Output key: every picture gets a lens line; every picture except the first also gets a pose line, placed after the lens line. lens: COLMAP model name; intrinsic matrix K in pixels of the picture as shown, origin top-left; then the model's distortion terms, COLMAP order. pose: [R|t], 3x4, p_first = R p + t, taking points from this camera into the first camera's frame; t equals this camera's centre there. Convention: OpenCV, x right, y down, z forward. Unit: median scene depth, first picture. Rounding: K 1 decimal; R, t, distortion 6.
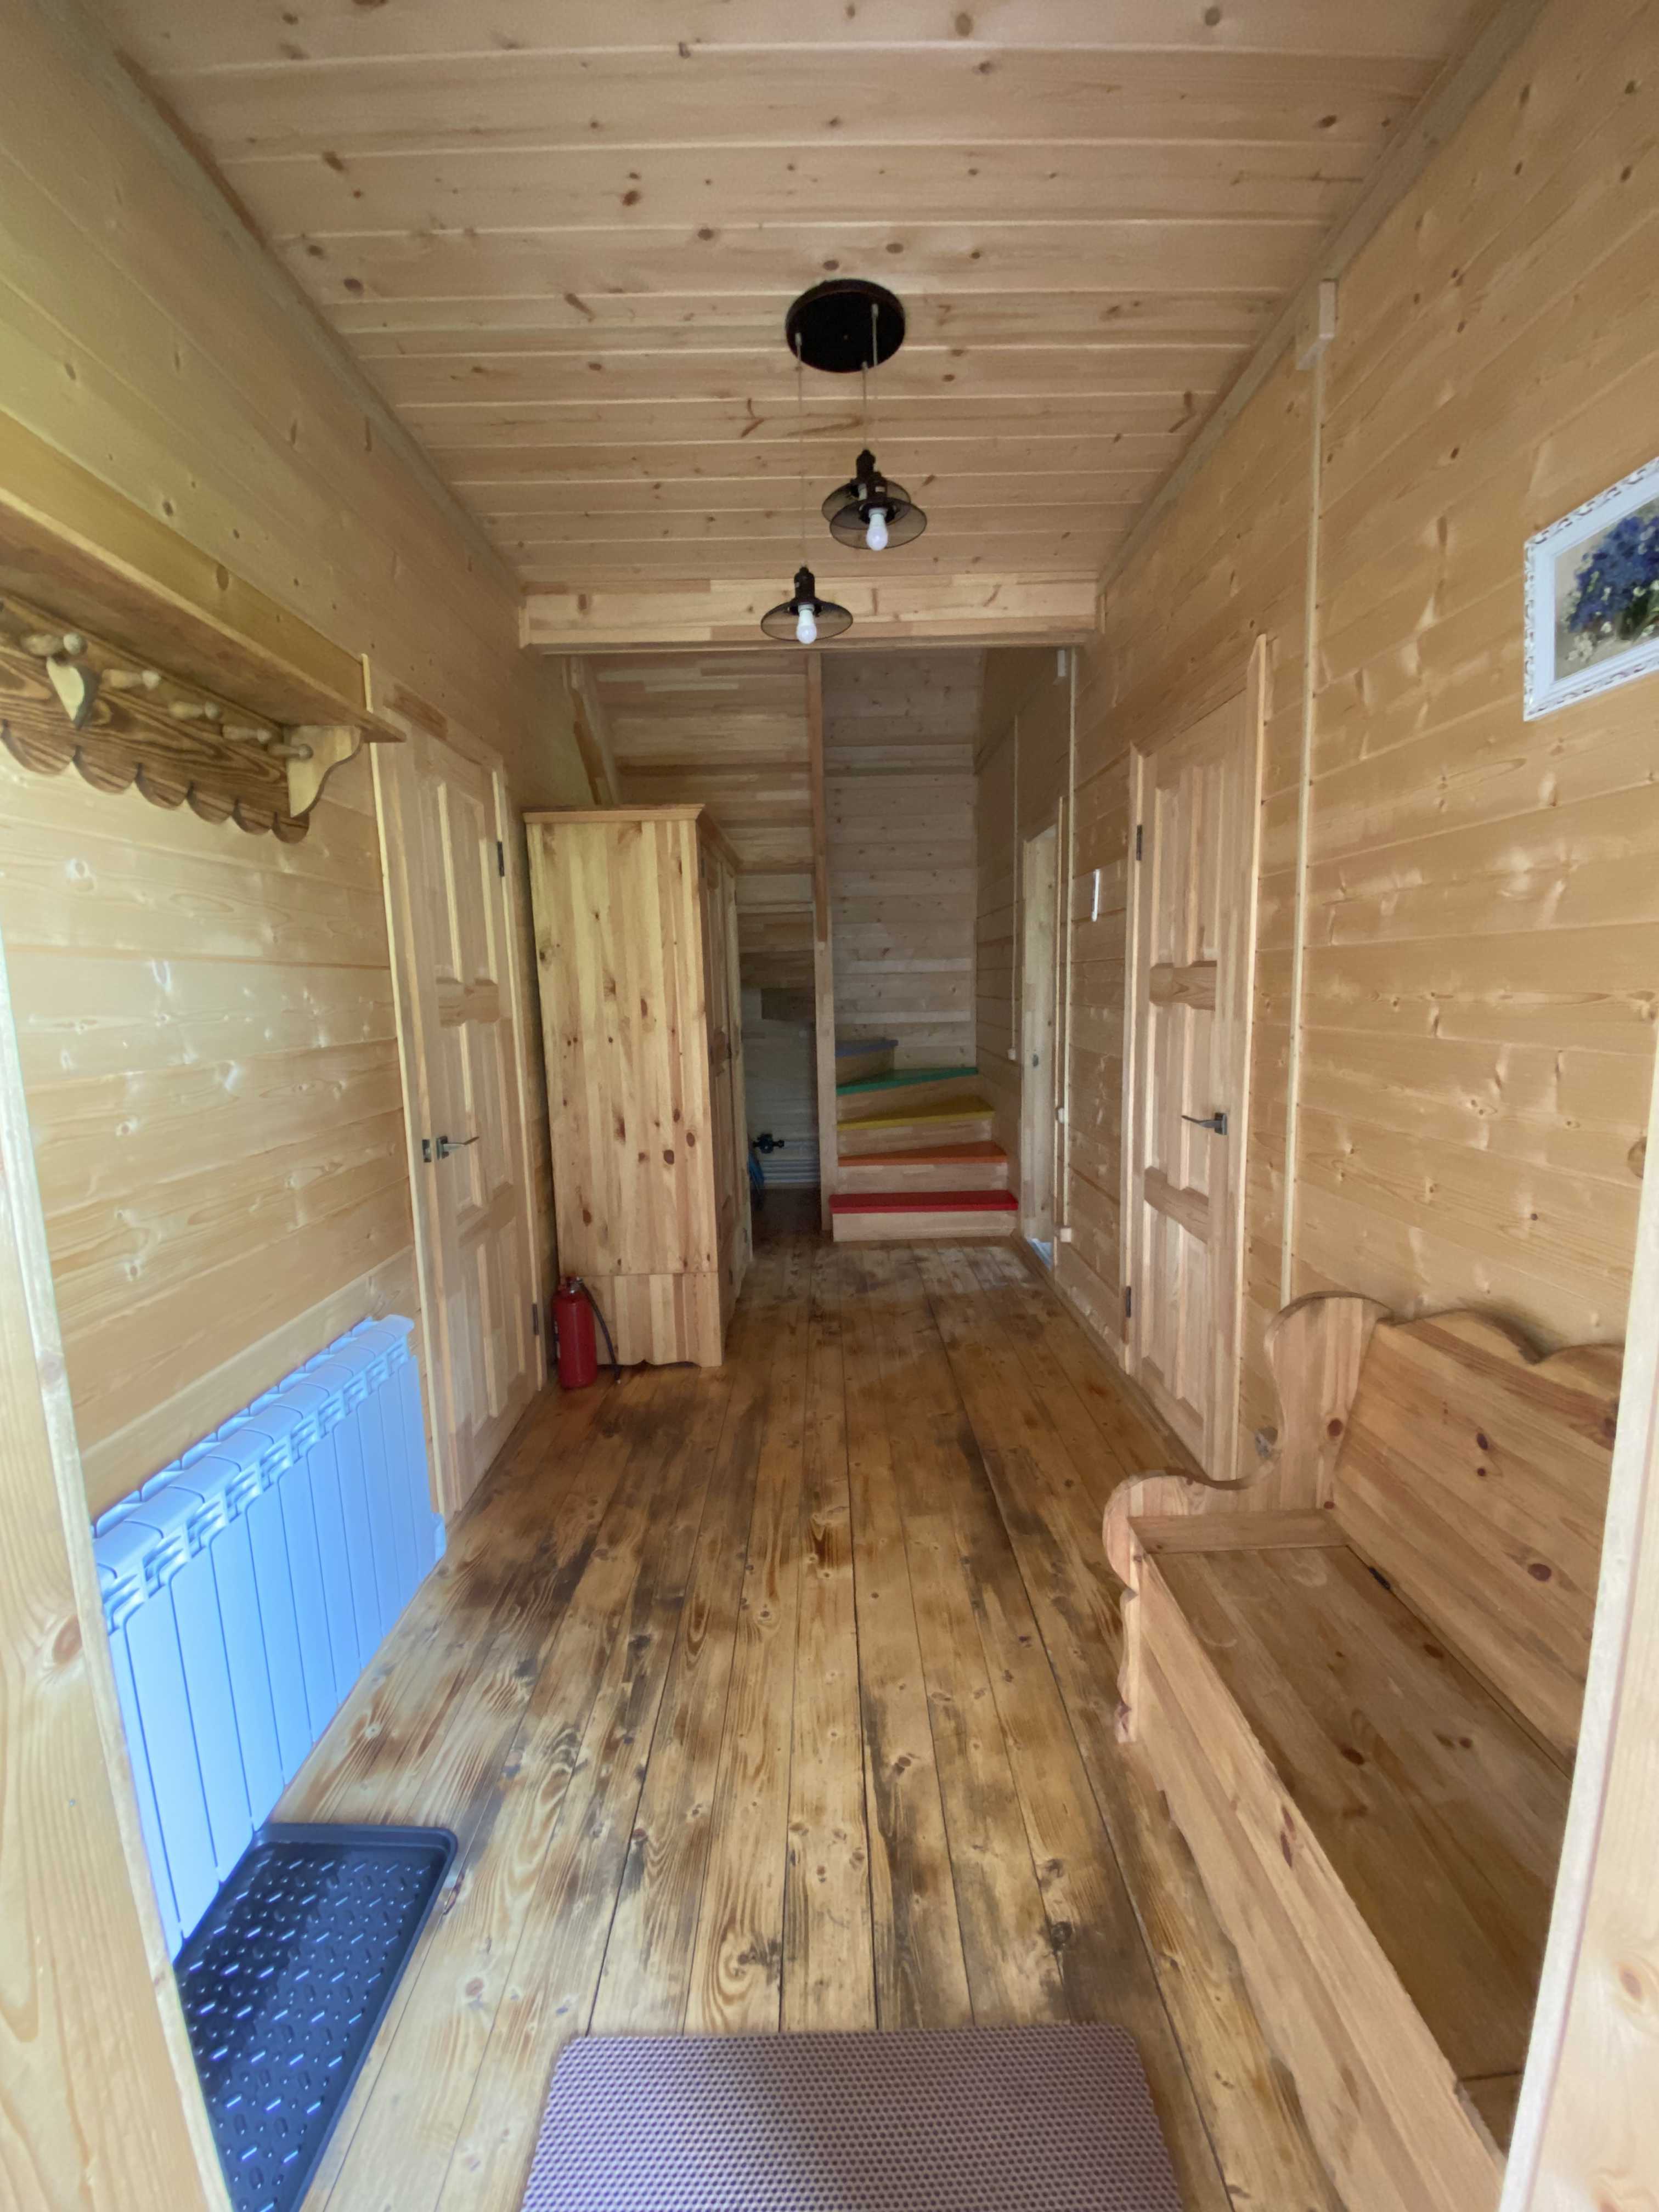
lens RADIAL K [[903.2, 0, 831.9], [0, 903.2, 1106.4], [0, 0, 1]] dist [-0.021759, -0.001255]
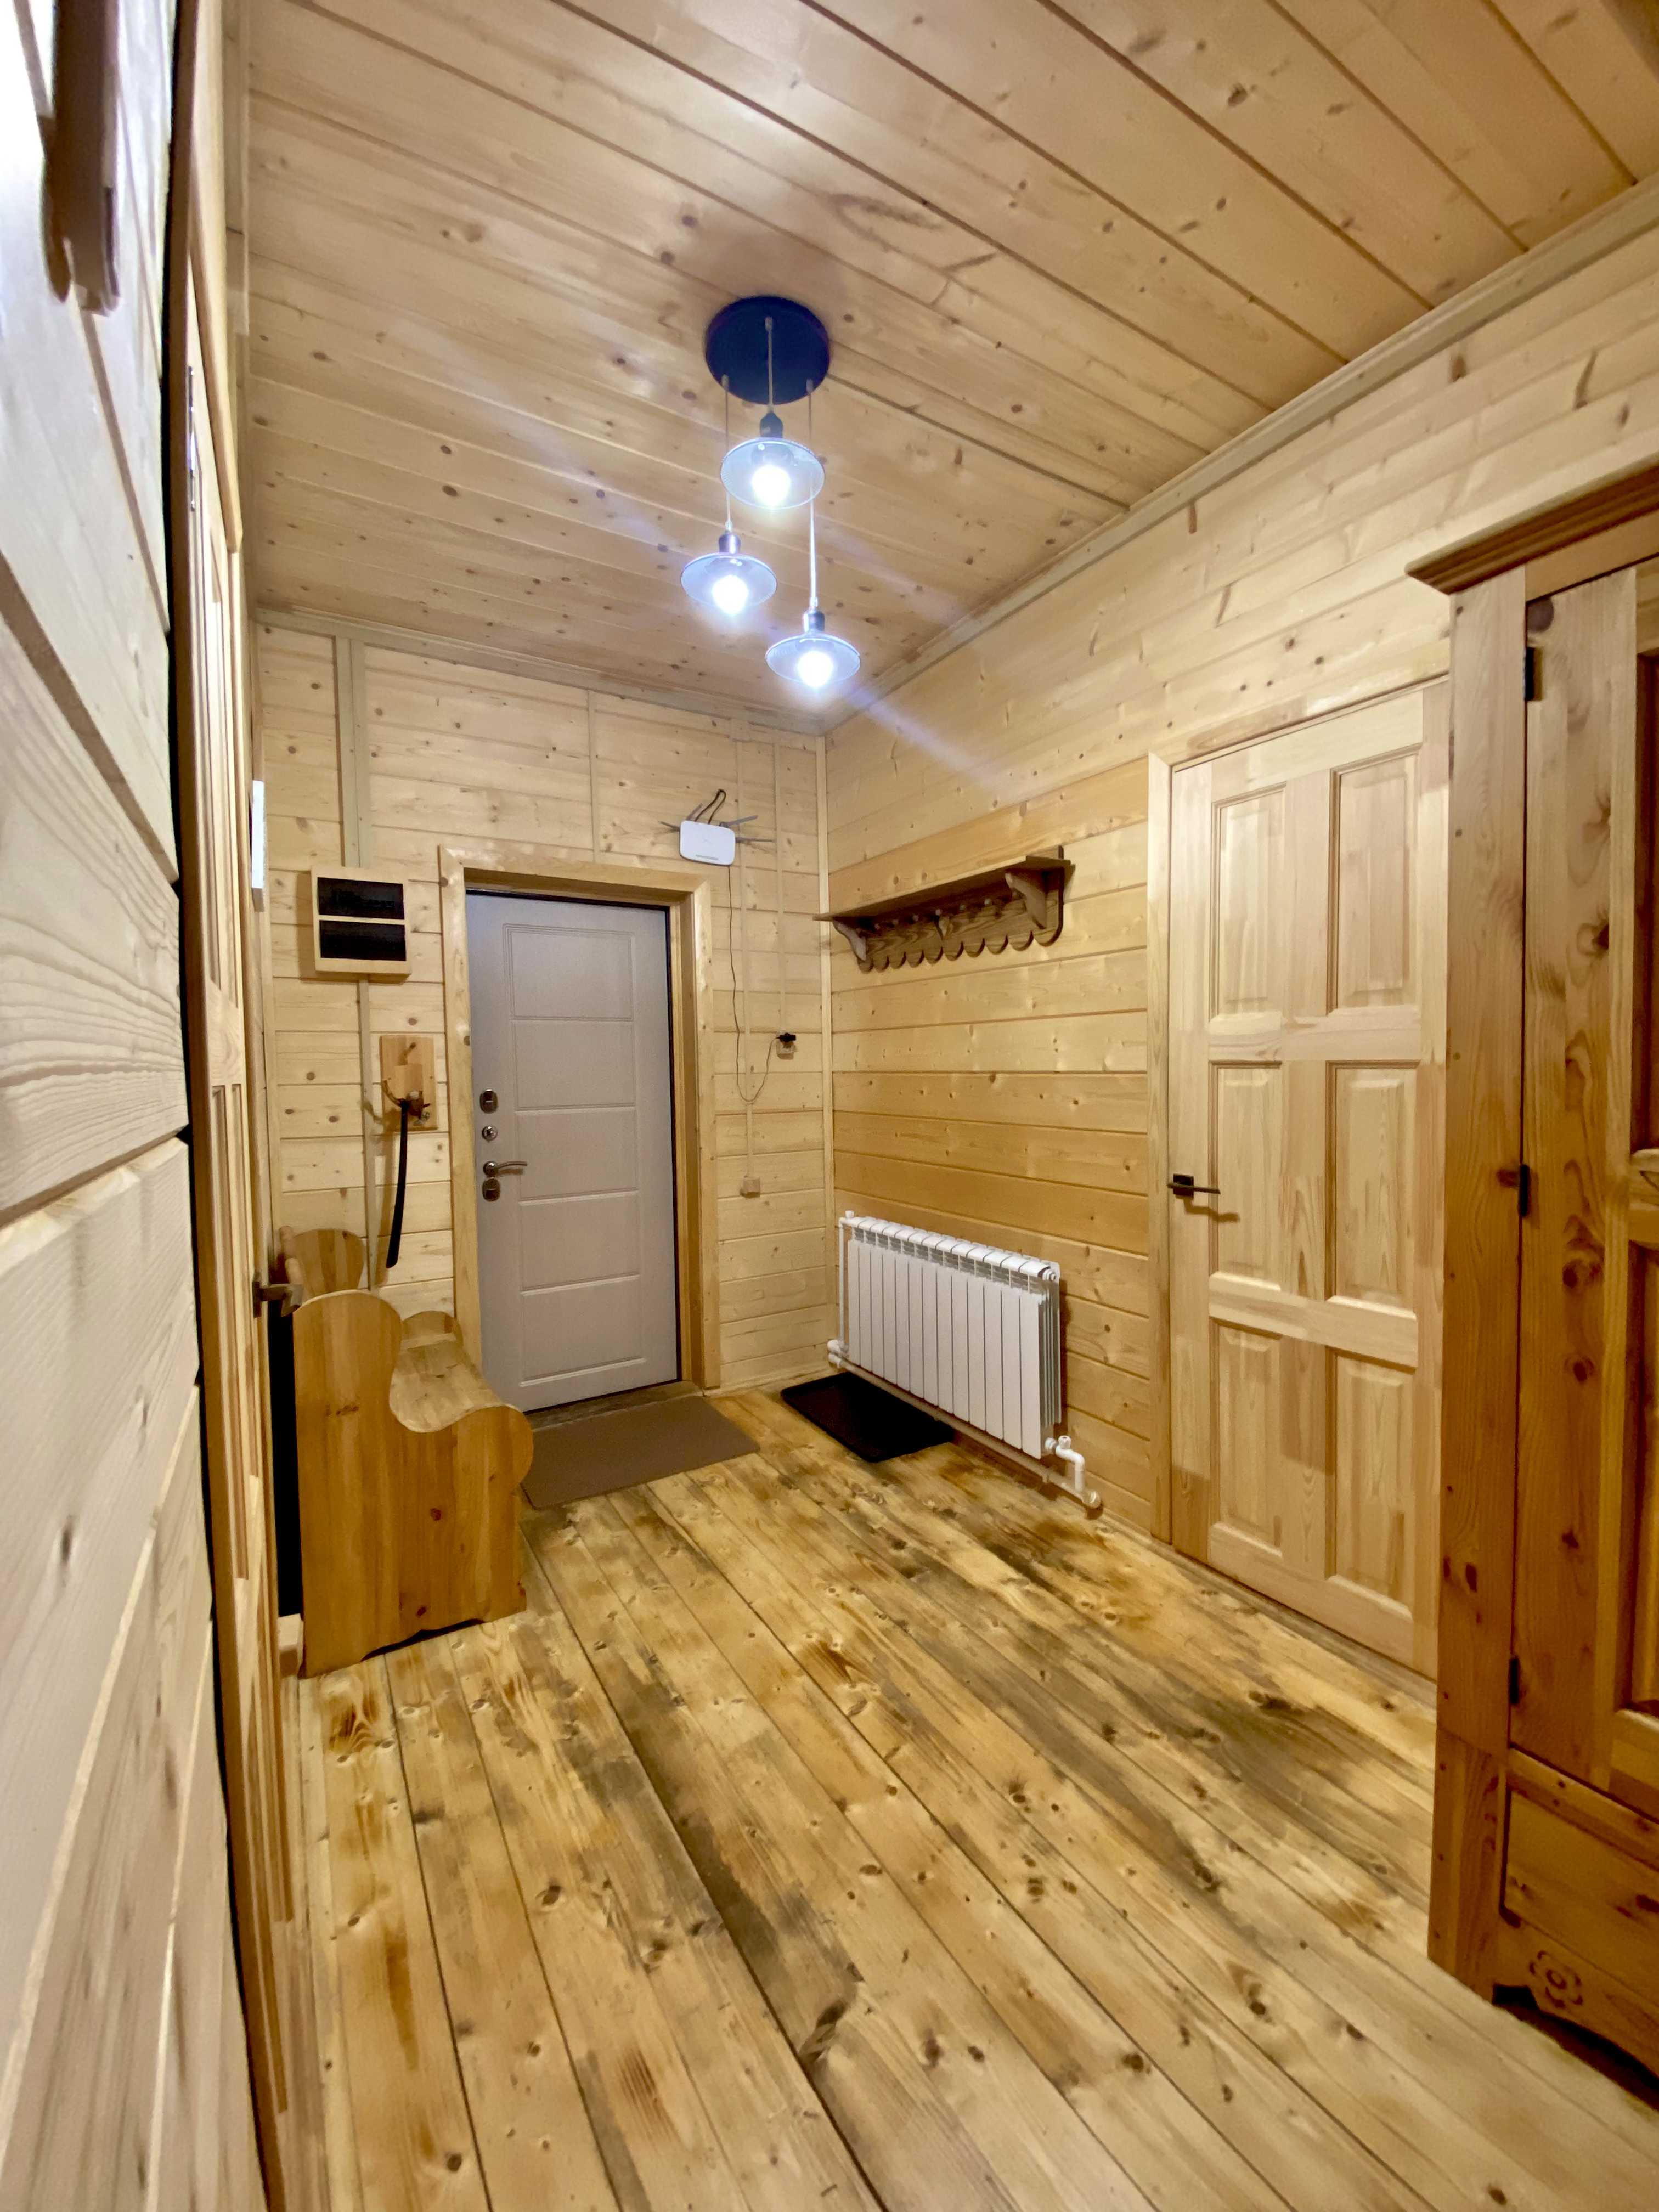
lens RADIAL K [[903.2, 0, 834.7], [0, 903.2, 1100.8], [0, 0, 1]] dist [-0.021759, -0.001255]
pose [[-0.864659, 0.056457, -0.499177, 0.465520], [-0.035514, 0.984309, 0.172843, -0.241058], [0.501103, 0.167178, -0.849086, 1.917440]]
